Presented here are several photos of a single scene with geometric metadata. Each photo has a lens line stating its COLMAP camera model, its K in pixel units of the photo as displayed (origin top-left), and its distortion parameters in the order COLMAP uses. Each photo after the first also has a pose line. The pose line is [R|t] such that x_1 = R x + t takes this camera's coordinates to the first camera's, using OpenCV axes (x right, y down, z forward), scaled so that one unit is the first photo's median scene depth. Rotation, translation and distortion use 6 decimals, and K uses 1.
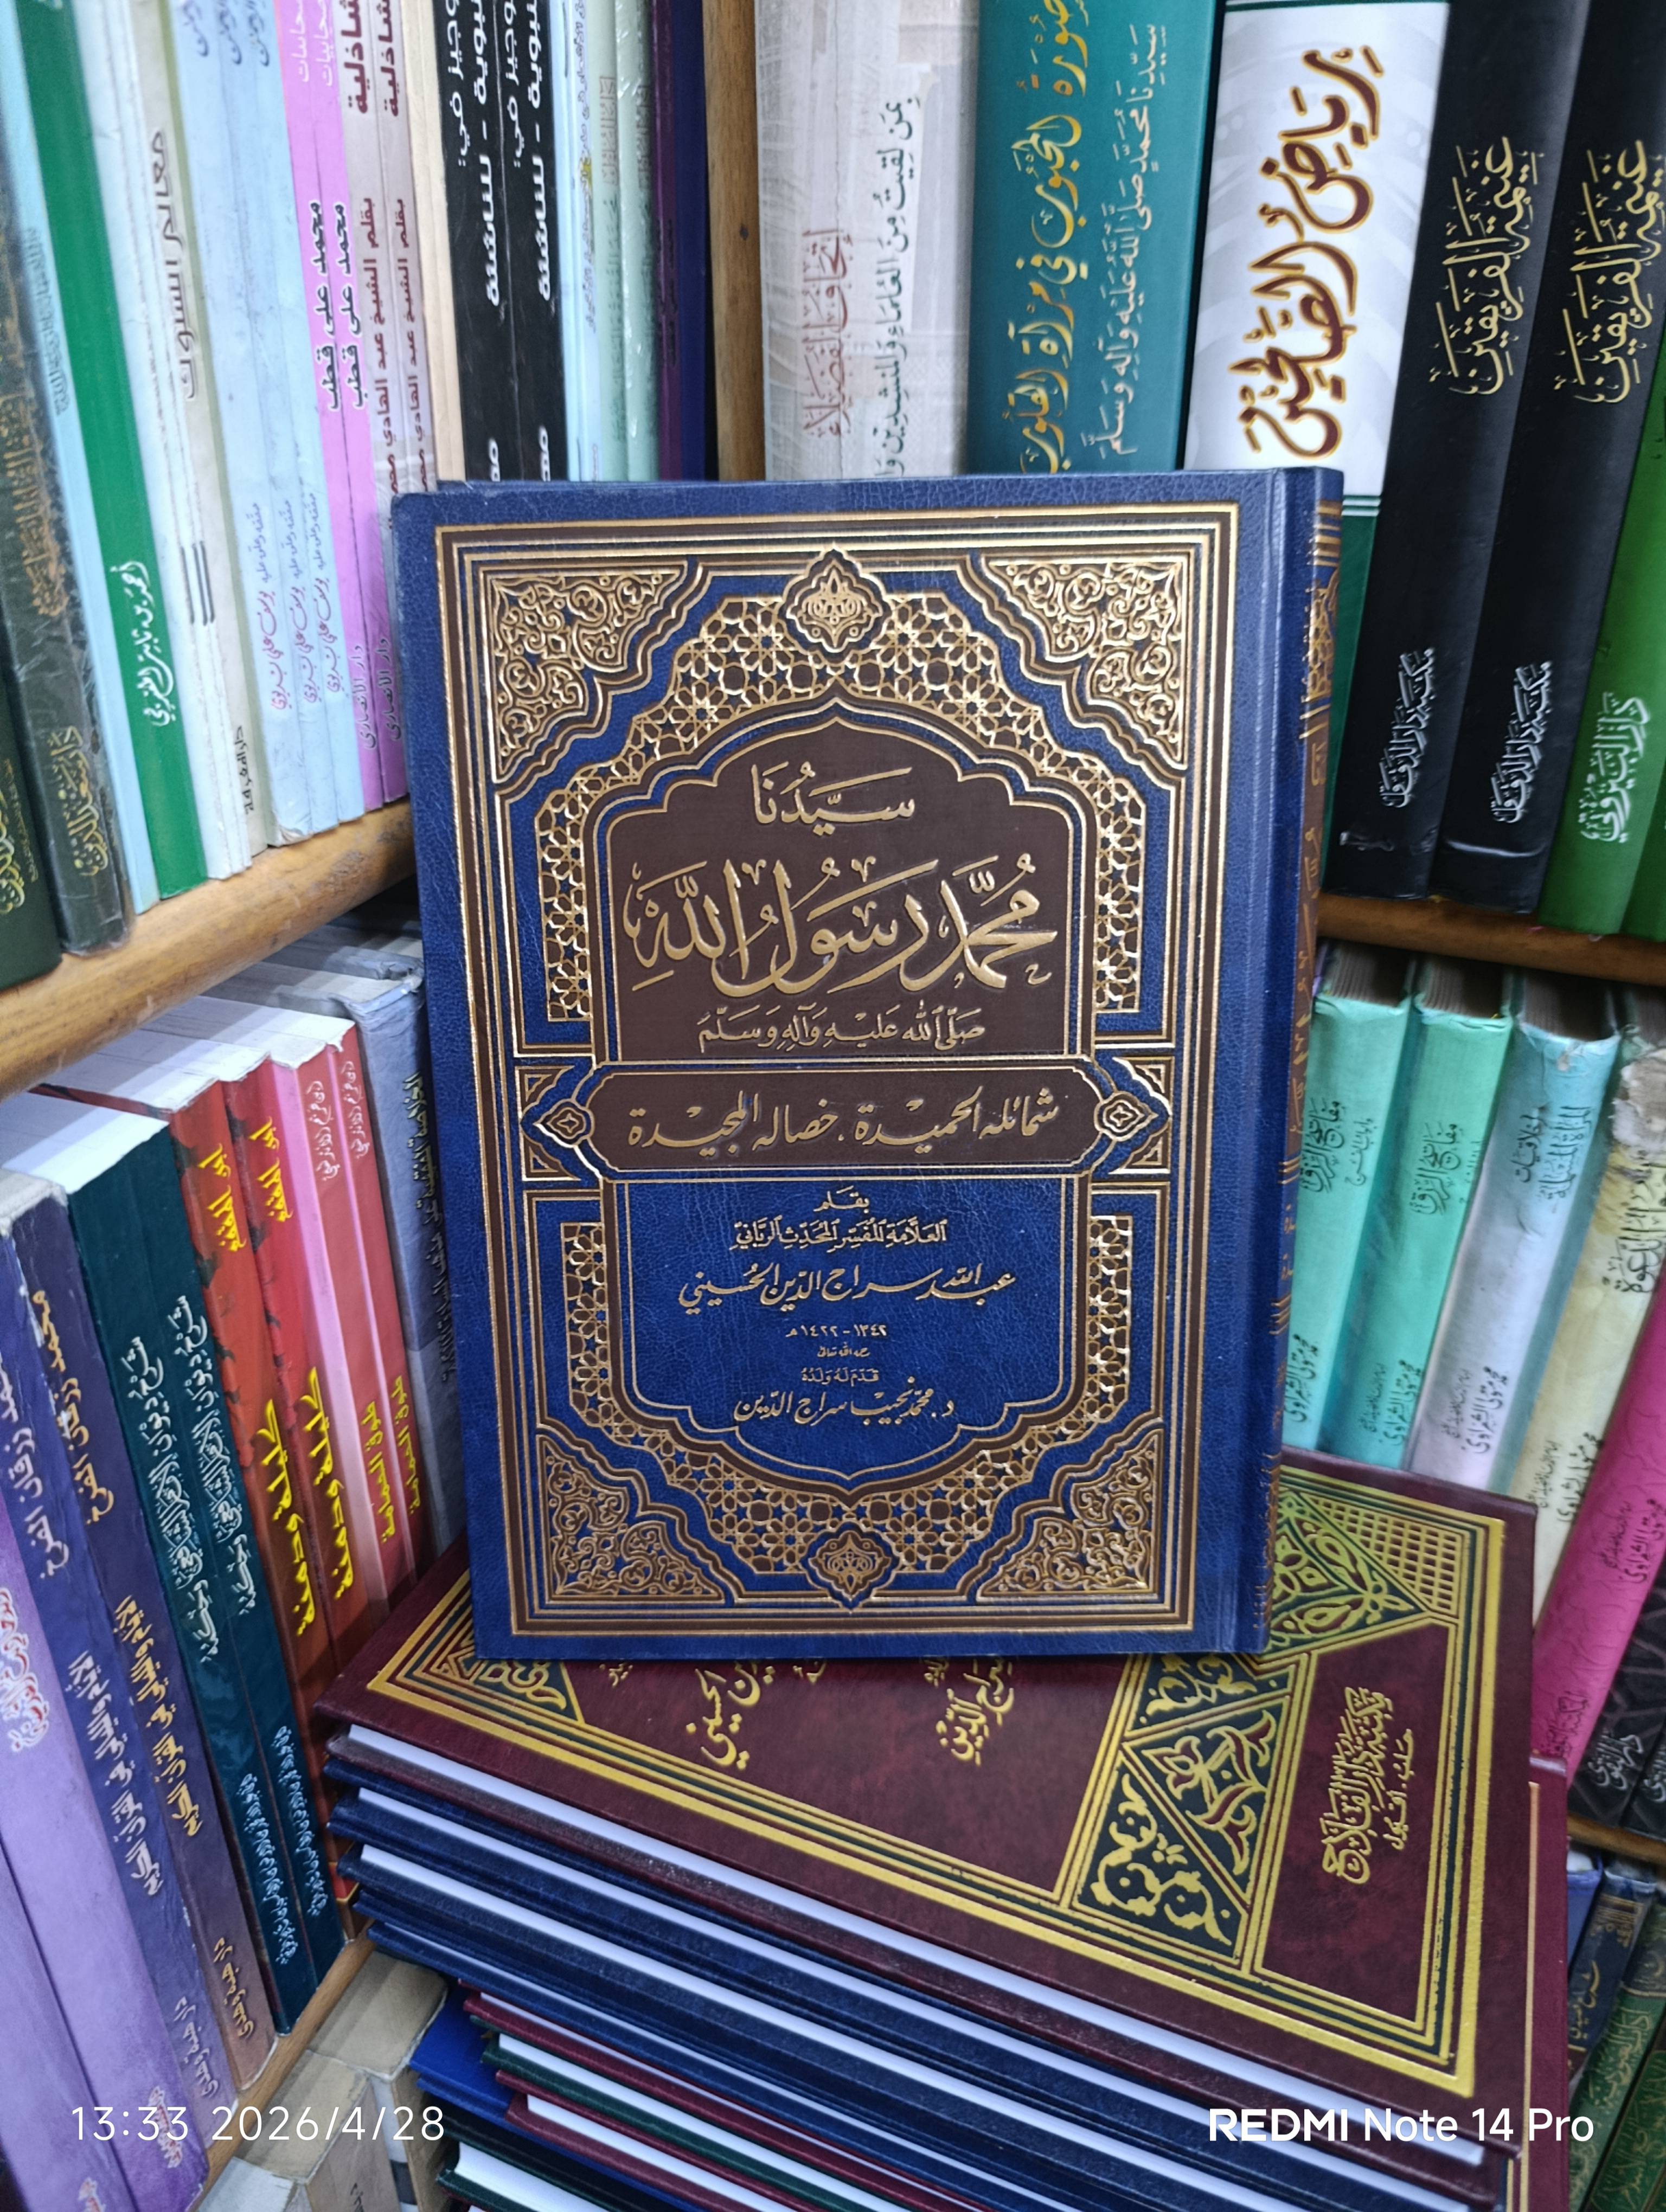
lens RADIAL K [[1573.3, 0, 838.3], [0, 1573.3, 1115.8], [0, 0, 1]] dist [-0.009414, -0.021762]
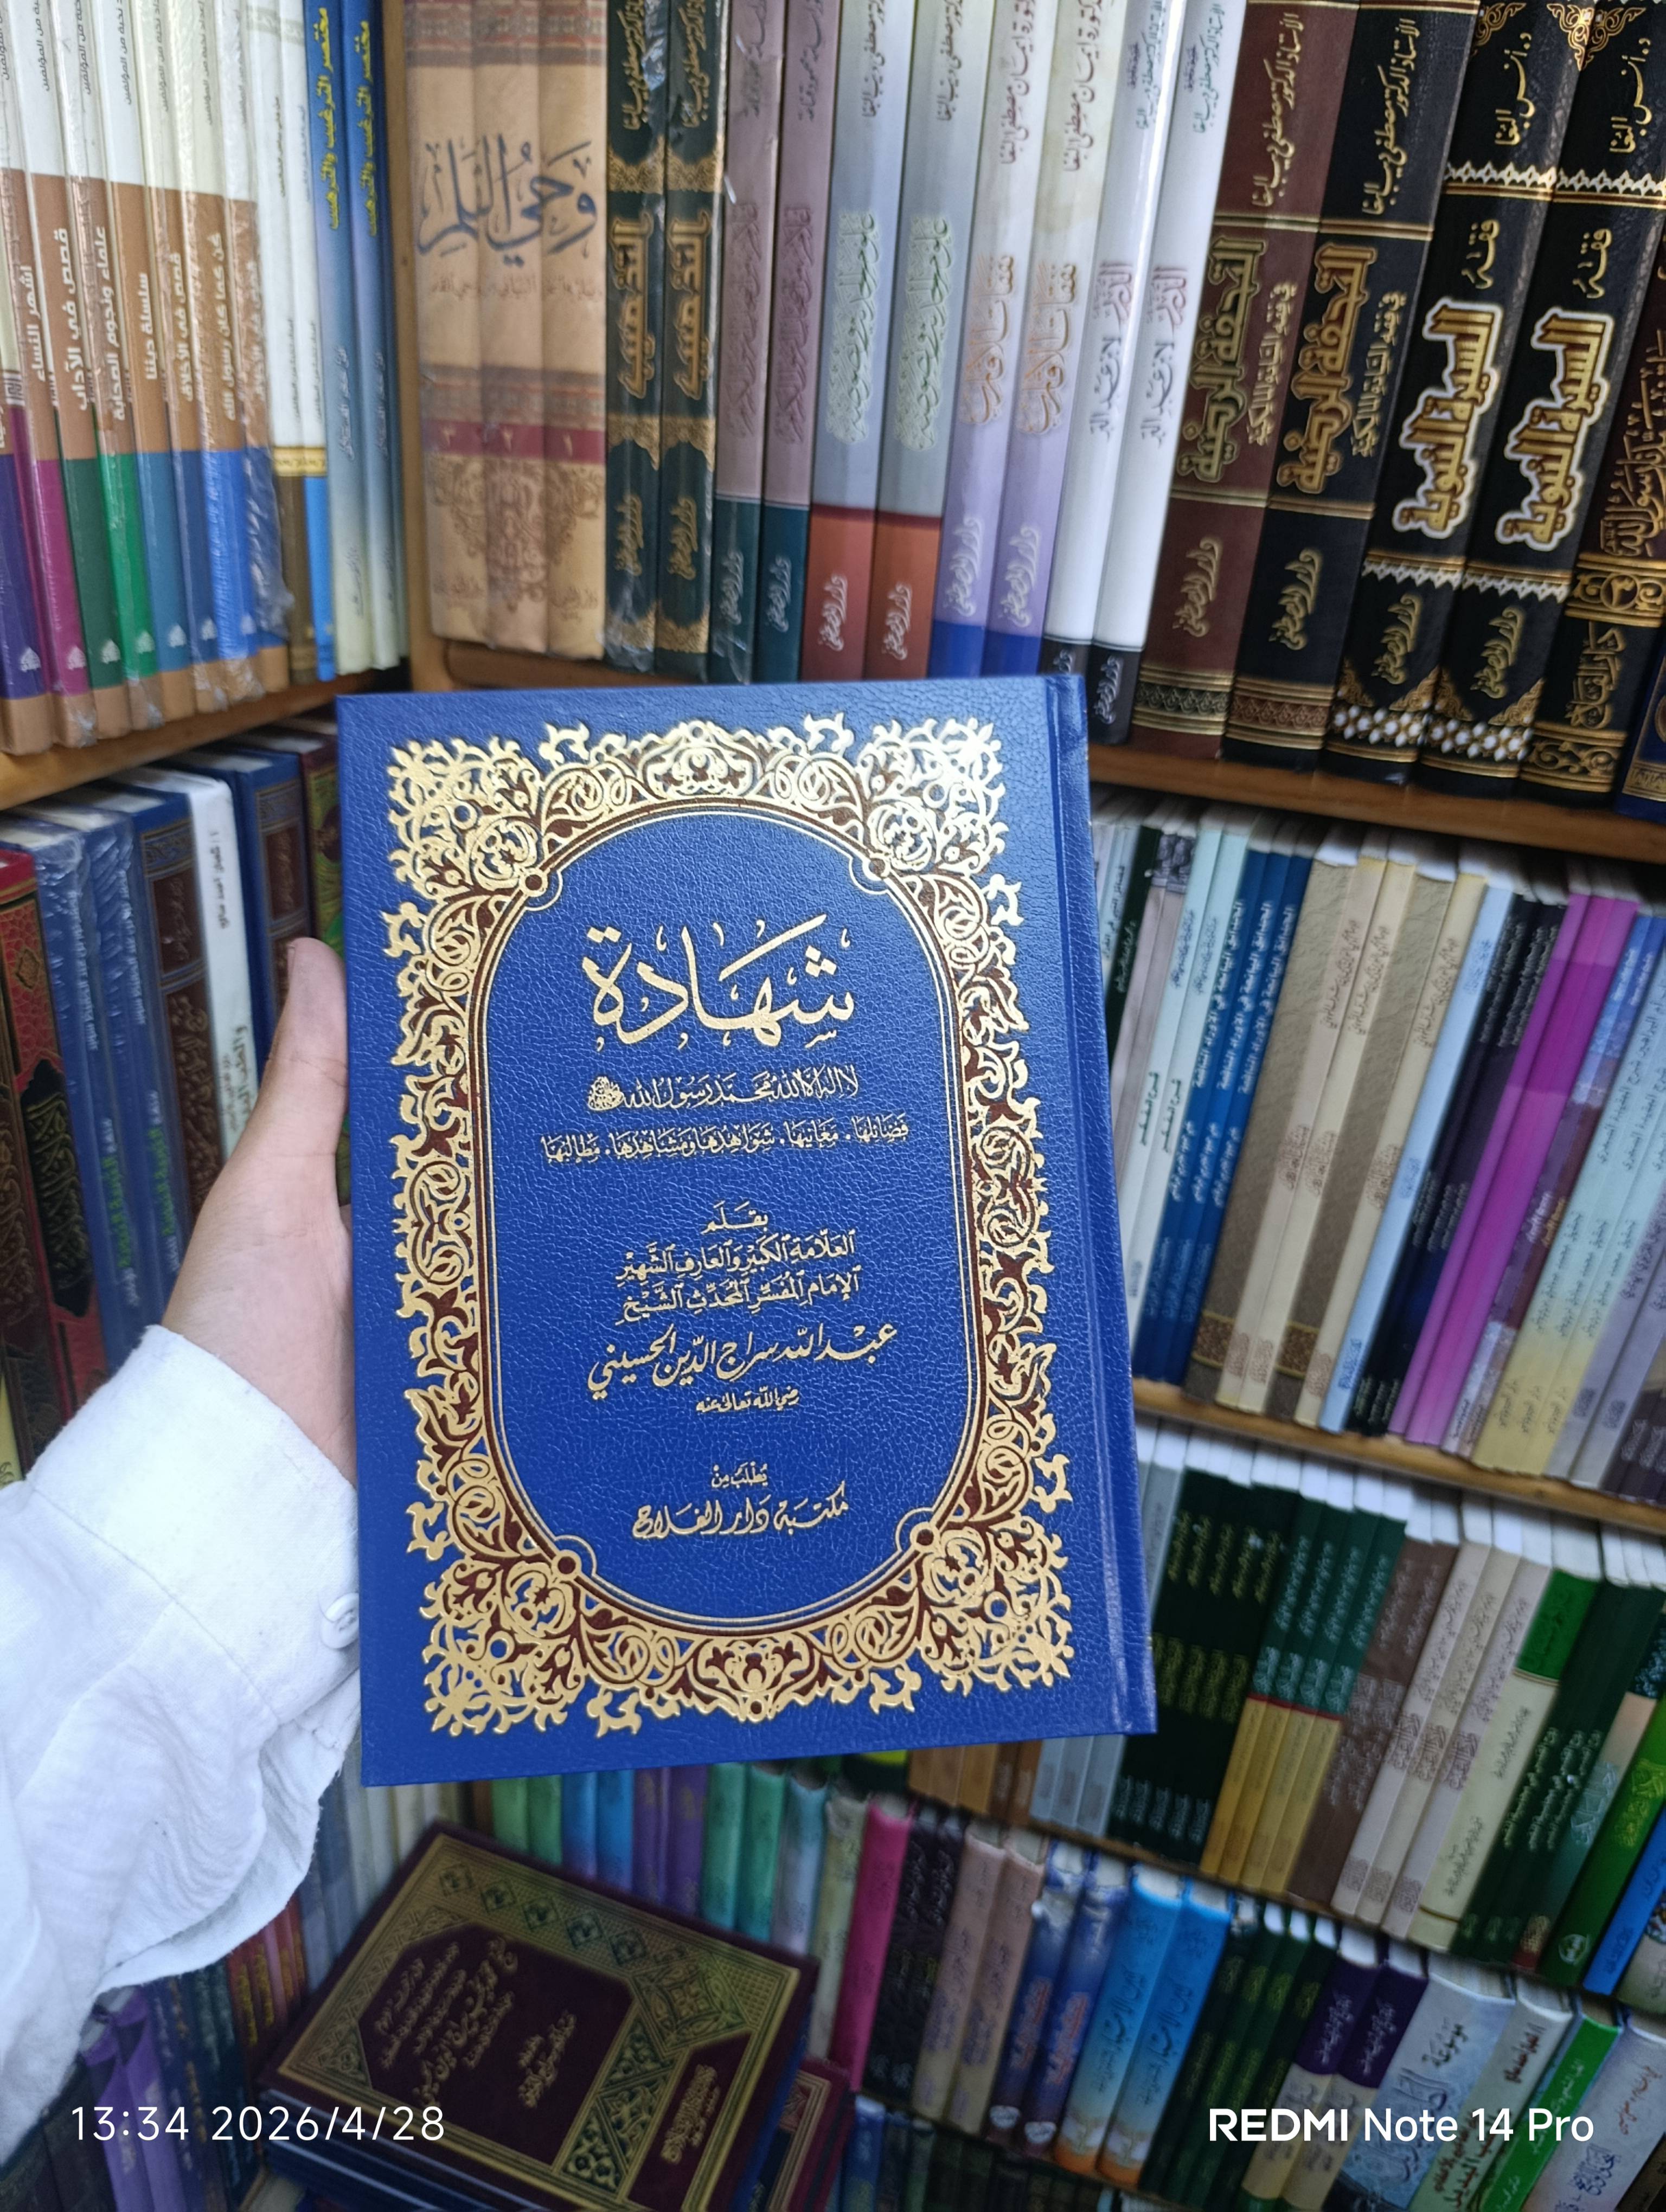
lens RADIAL K [[1573.3, 0, 848.1], [0, 1573.3, 1113.7], [0, 0, 1]] dist [-0.009414, -0.021762]
pose [[0.995901, 0.035246, 0.083302, 0.335417], [-0.034228, 0.999321, -0.013610, -1.176165], [-0.083726, 0.010703, 0.996431, -1.555556]]
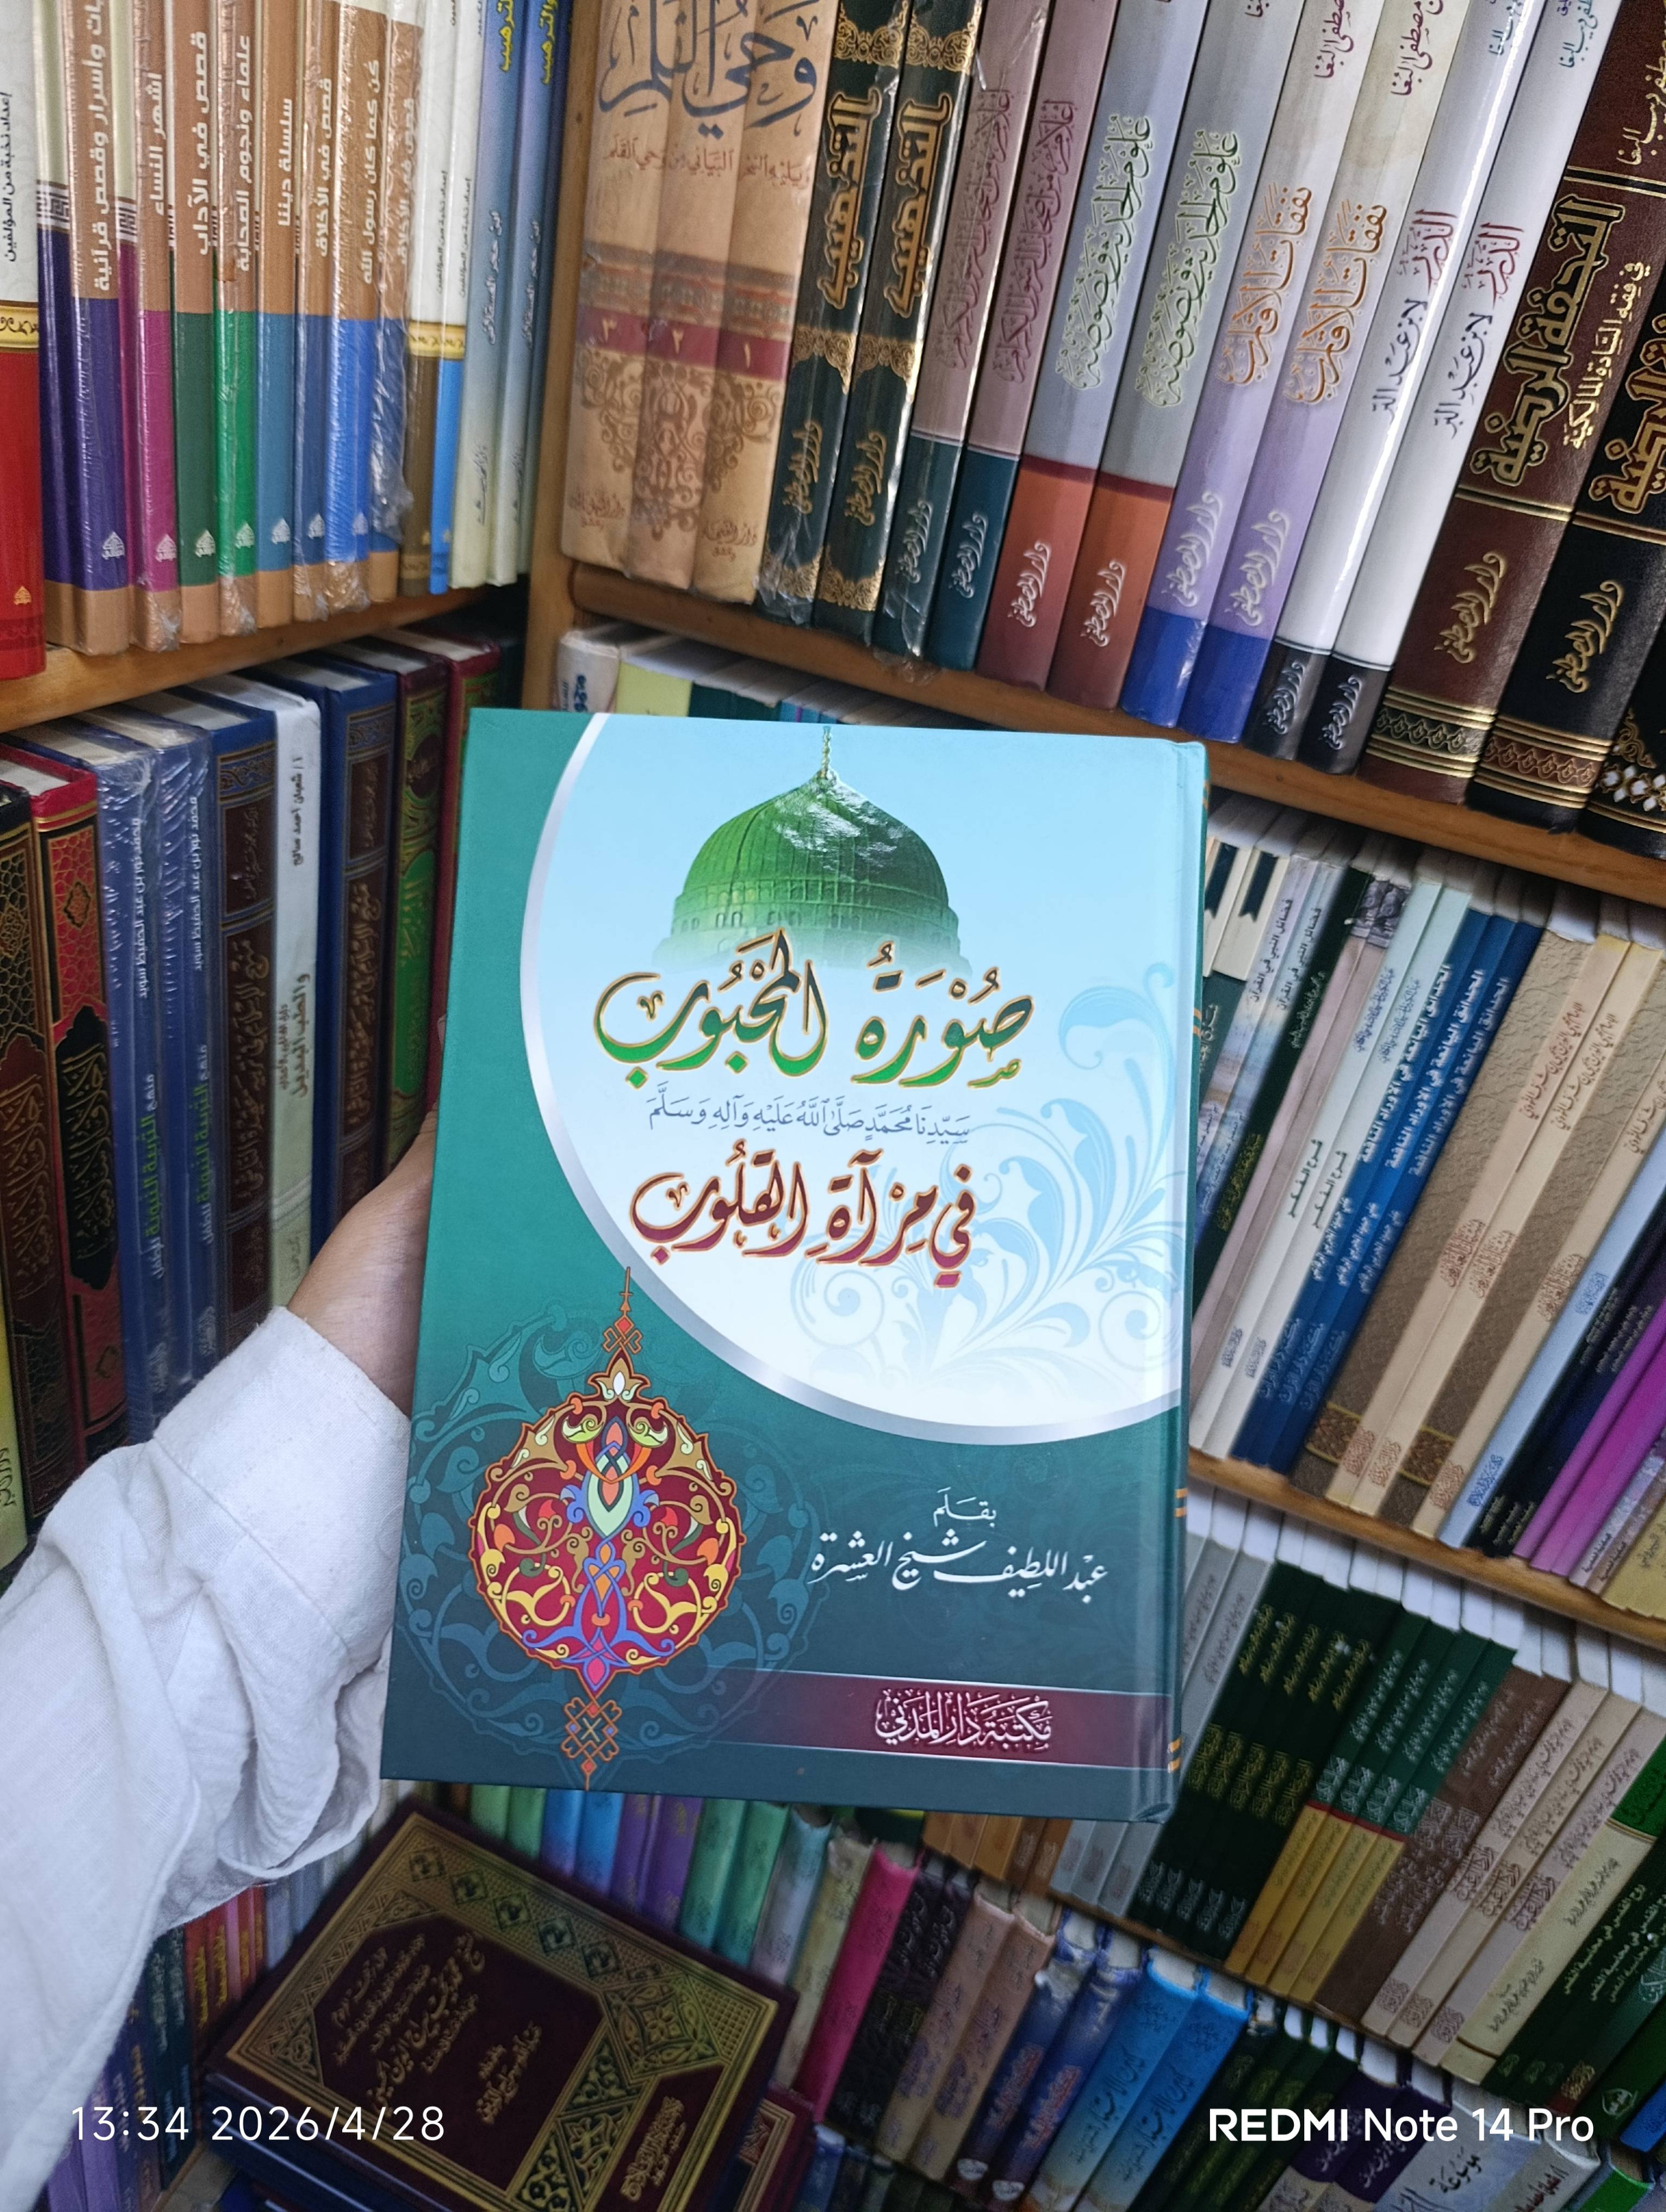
lens RADIAL K [[1573.3, 0, 831.5], [0, 1573.3, 1117.6], [0, 0, 1]] dist [-0.009414, -0.021762]
pose [[0.986727, 0.141709, 0.079300, 0.201494], [-0.144888, 0.988798, 0.035852, -1.277954], [-0.073332, -0.046866, 0.996206, -1.329745]]
